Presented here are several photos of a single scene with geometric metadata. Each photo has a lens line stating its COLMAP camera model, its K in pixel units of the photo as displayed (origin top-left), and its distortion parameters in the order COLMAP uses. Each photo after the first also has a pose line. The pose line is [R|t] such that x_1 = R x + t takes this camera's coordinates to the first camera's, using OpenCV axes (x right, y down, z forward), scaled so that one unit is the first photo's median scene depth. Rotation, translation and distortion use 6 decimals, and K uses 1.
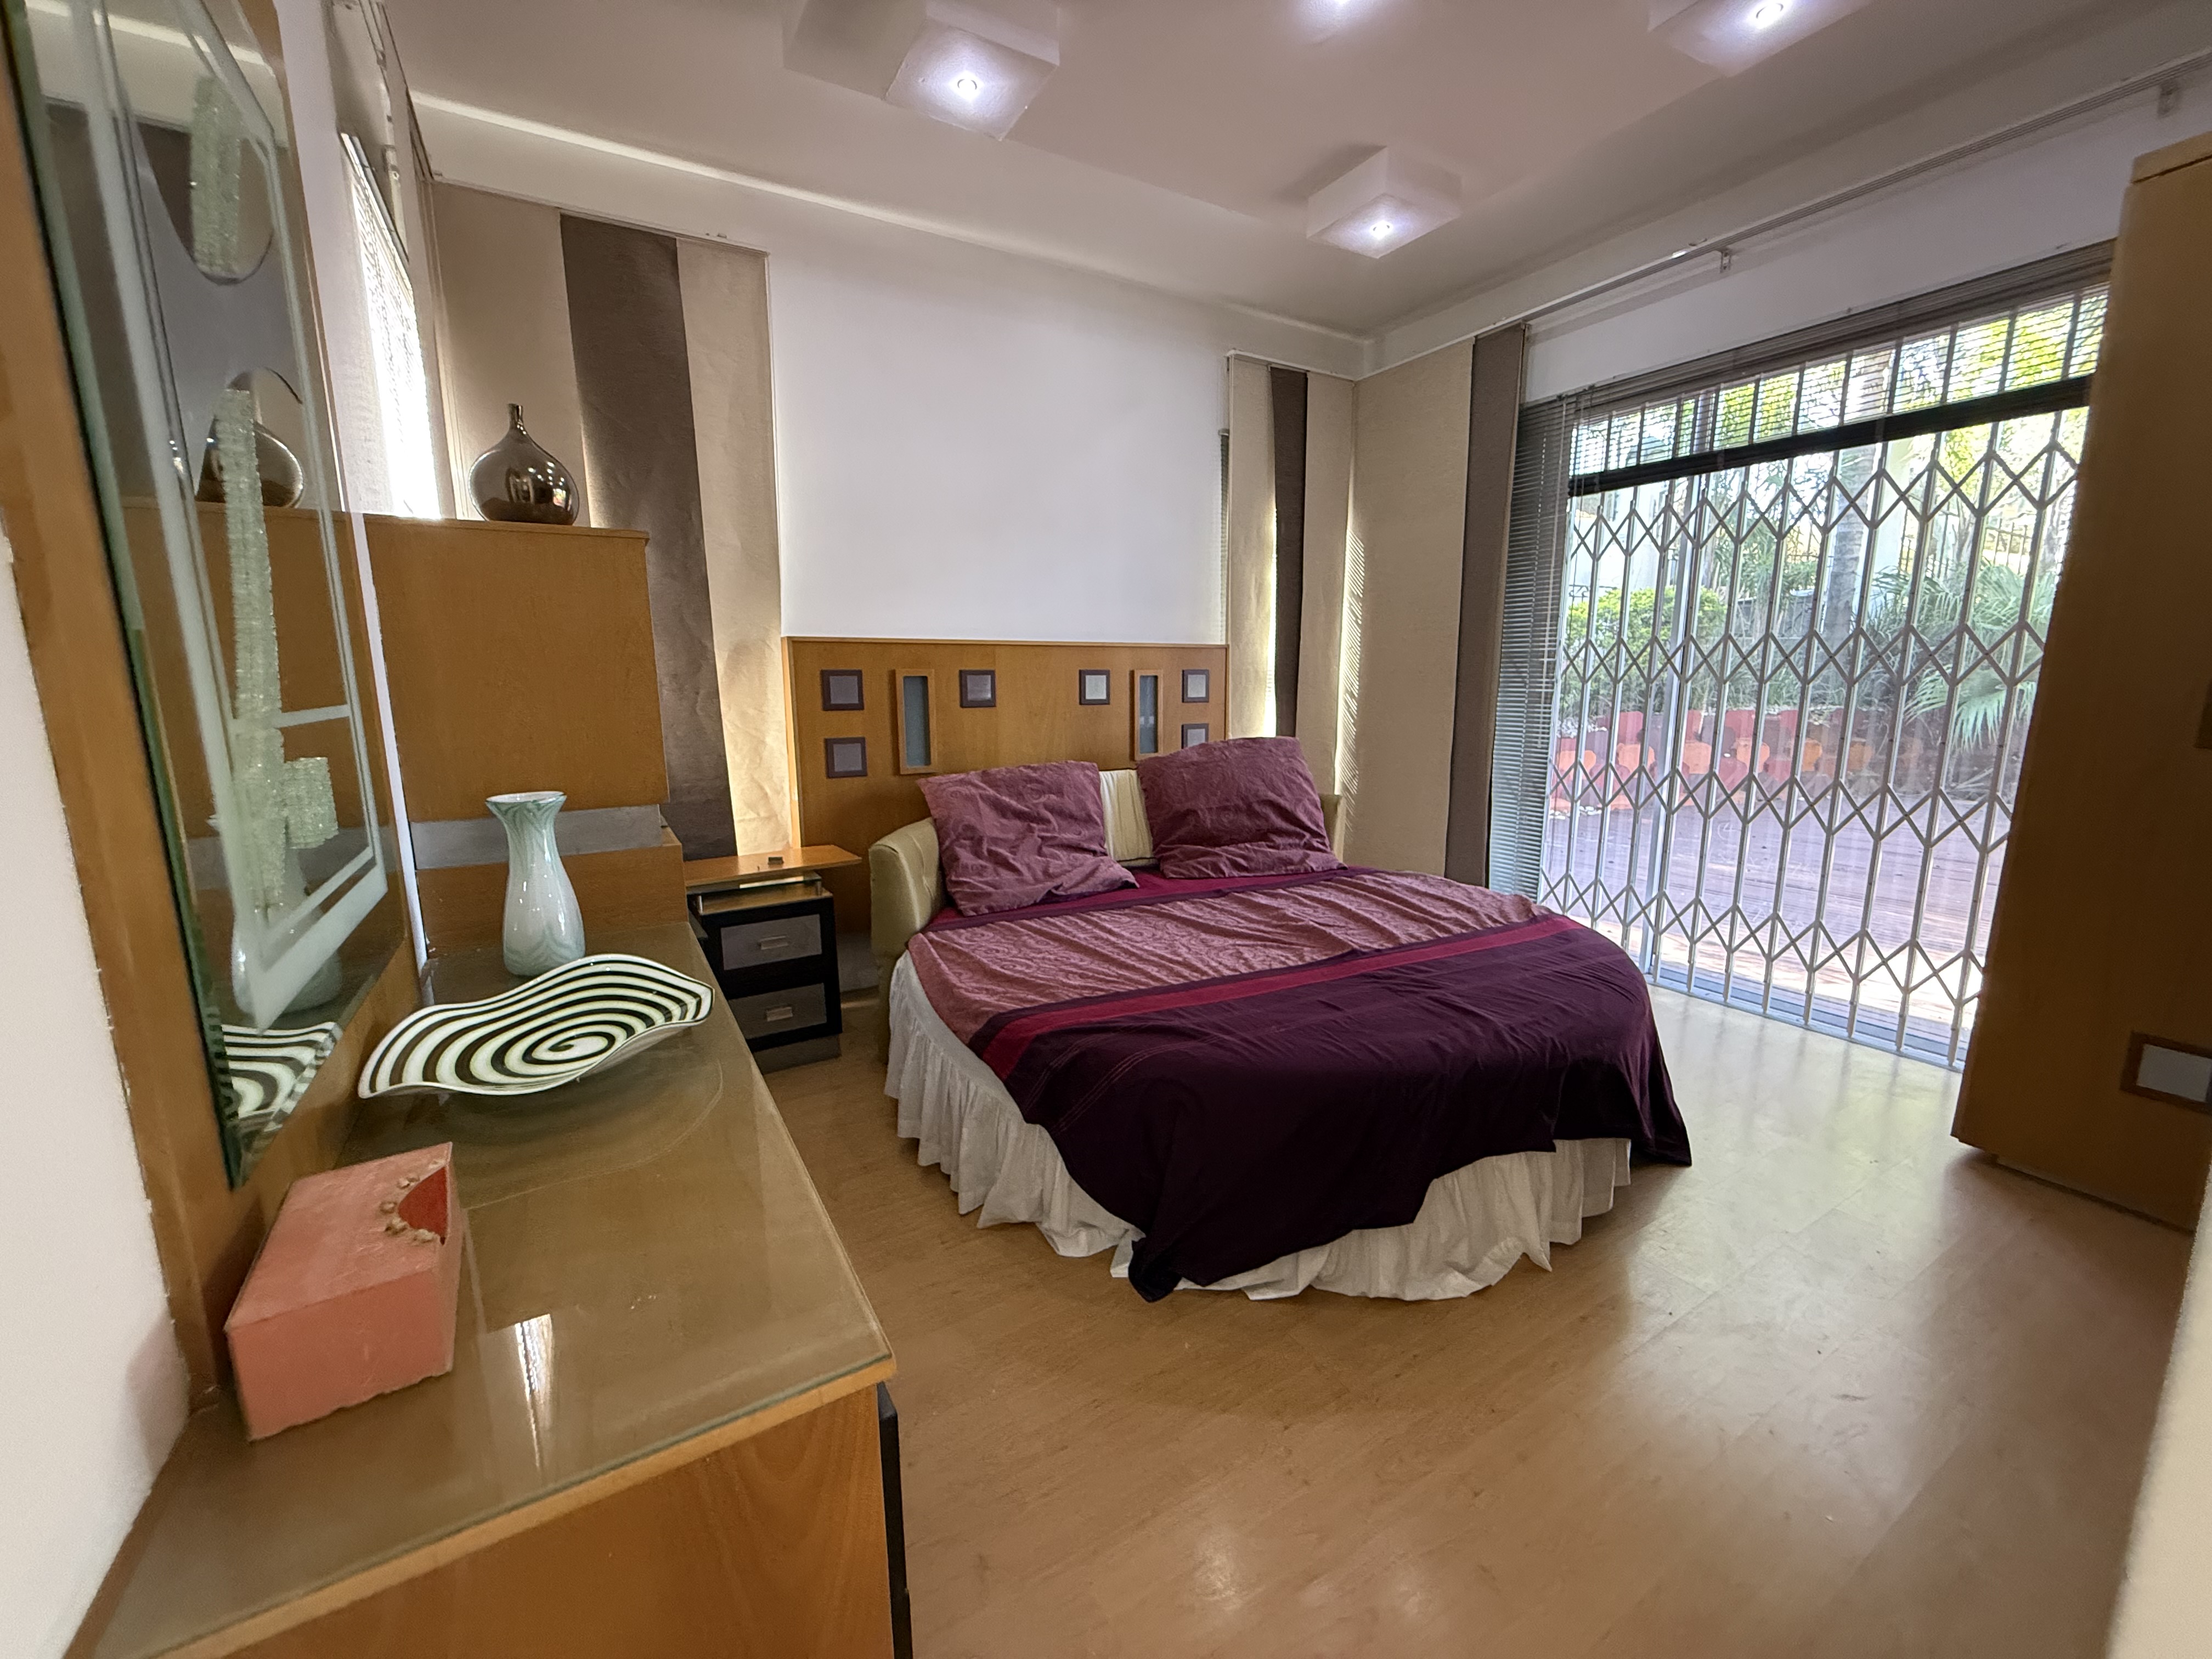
lens RADIAL K [[881.5, 0, 1103.1], [0, 881.5, 835.3], [0, 0, 1]] dist [0.001541, -0.000042]
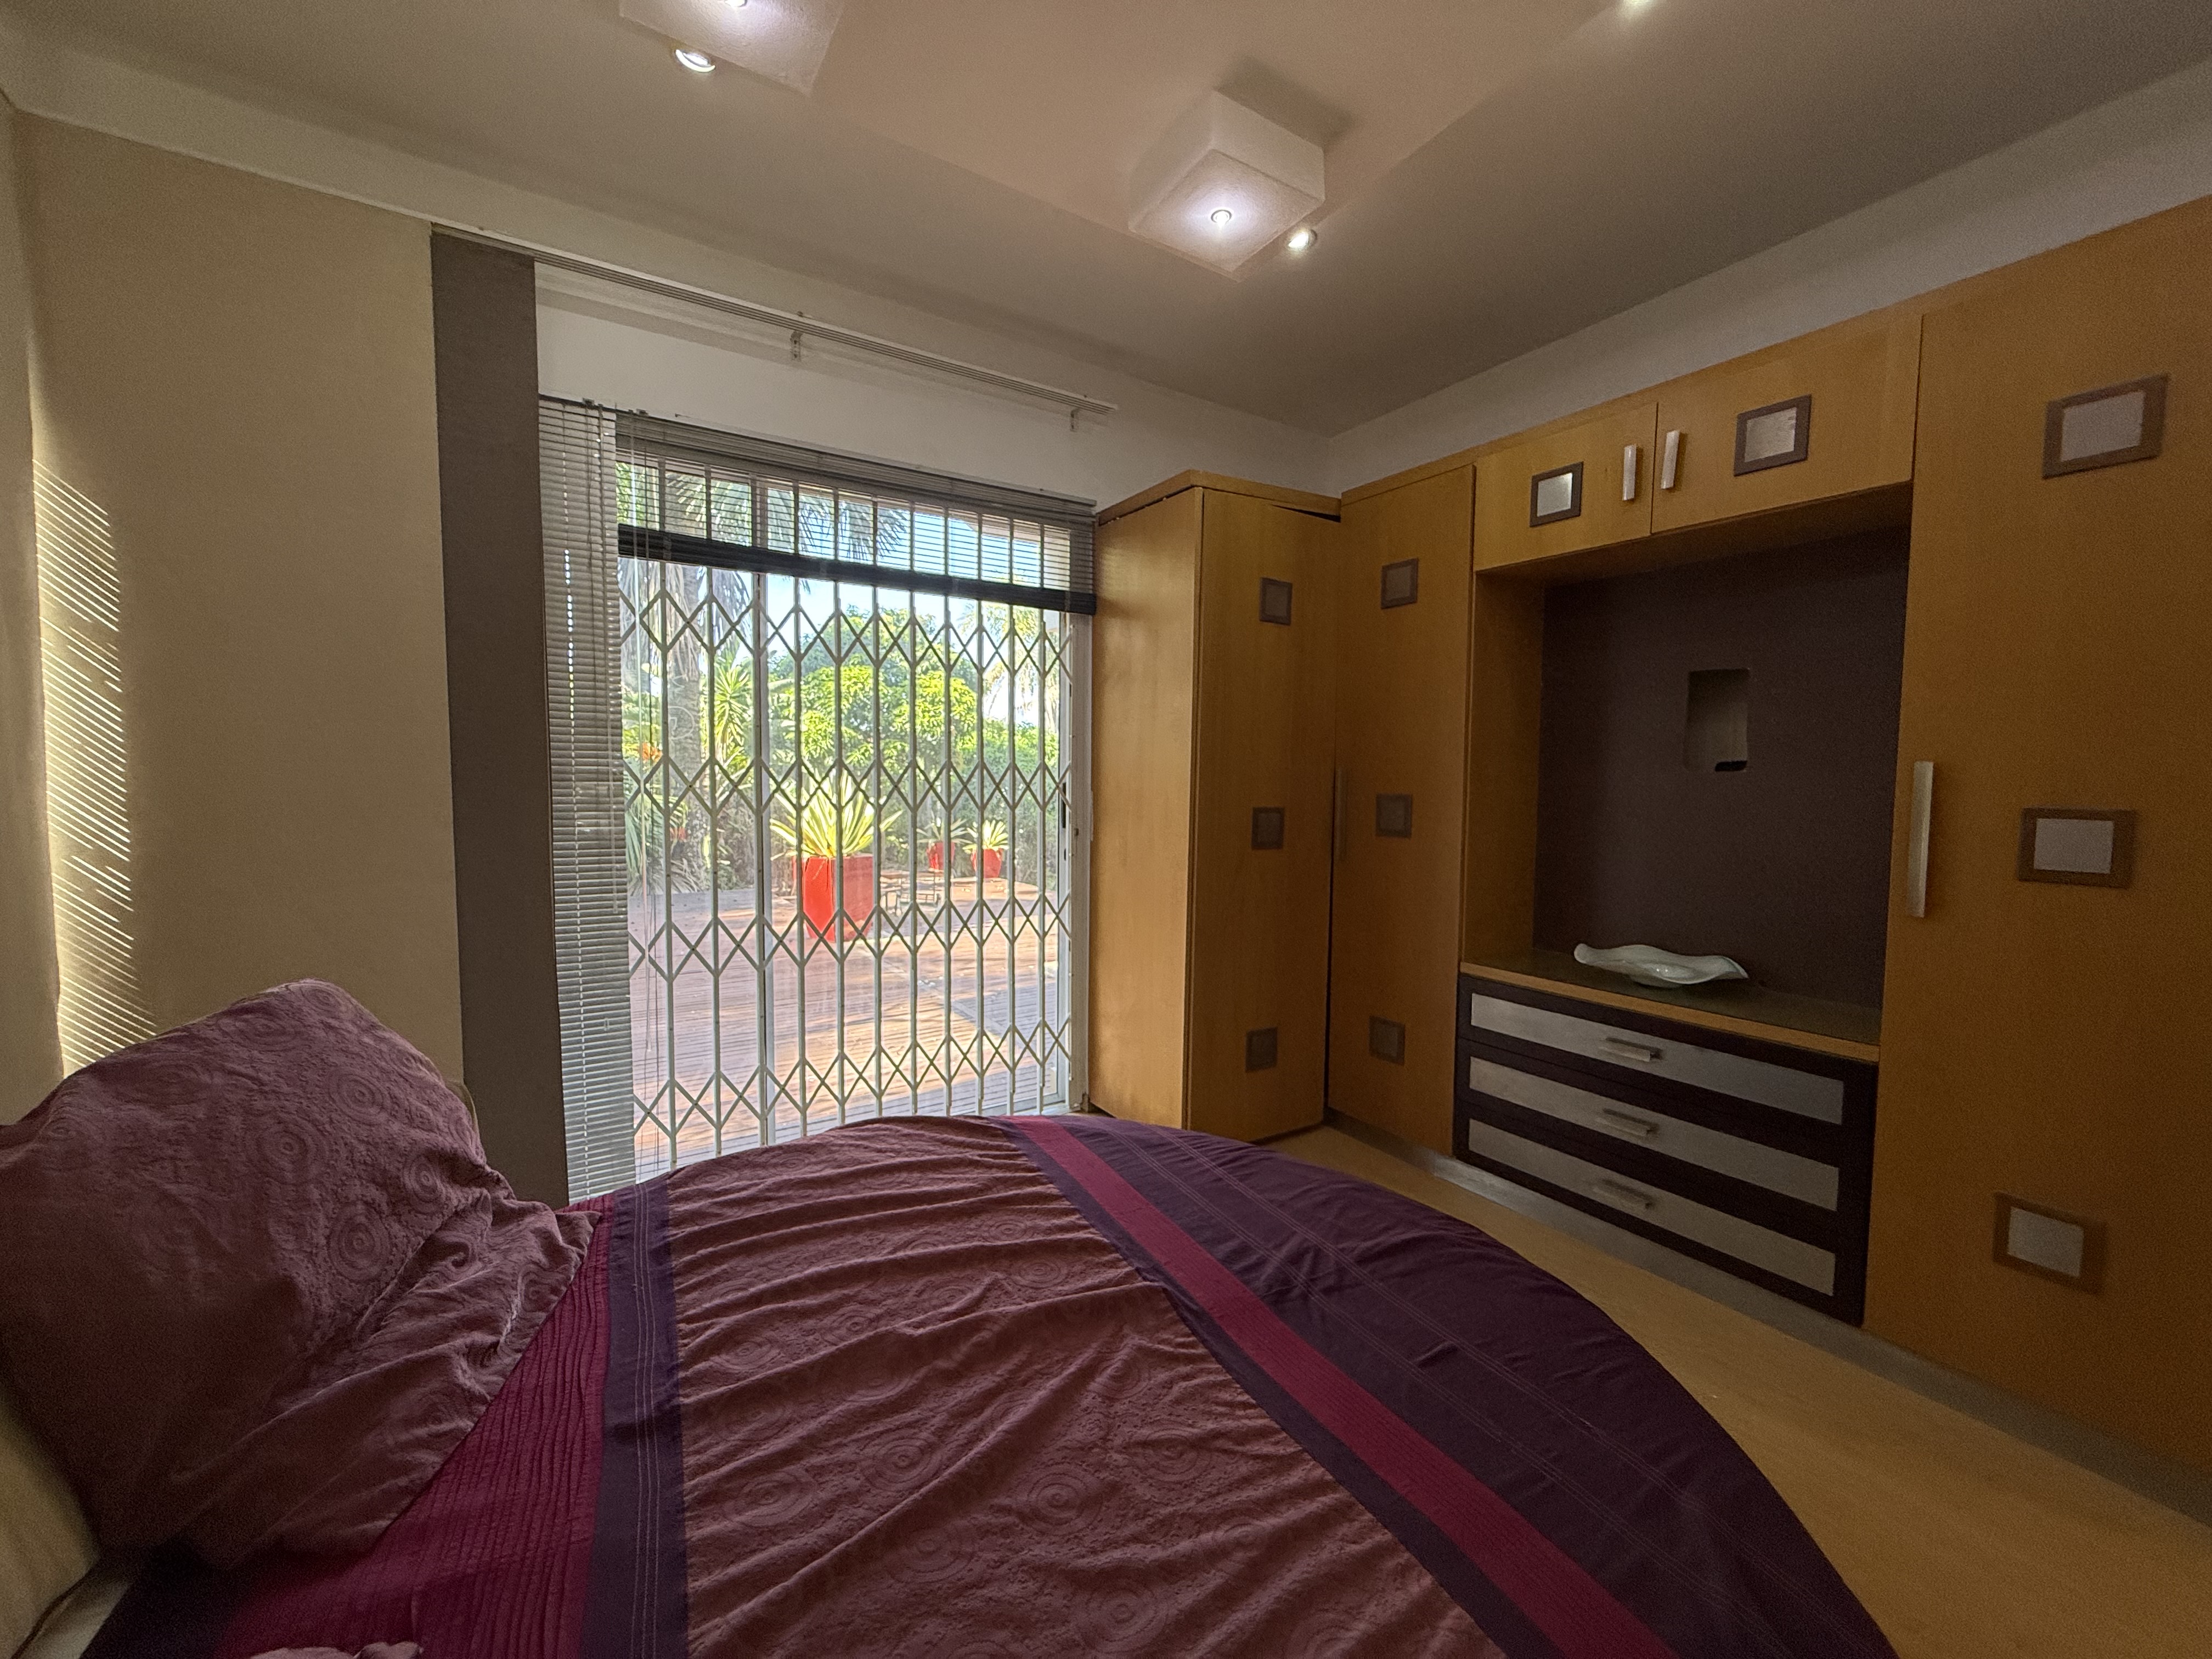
lens RADIAL K [[881.5, 0, 1103.1], [0, 881.5, 835.3], [0, 0, 1]] dist [0.001541, -0.000042]
pose [[-0.038675, -0.067341, 0.996980, -0.258949], [0.168445, 0.983009, 0.072932, -0.200185], [-0.984952, 0.170757, -0.026675, 0.898176]]
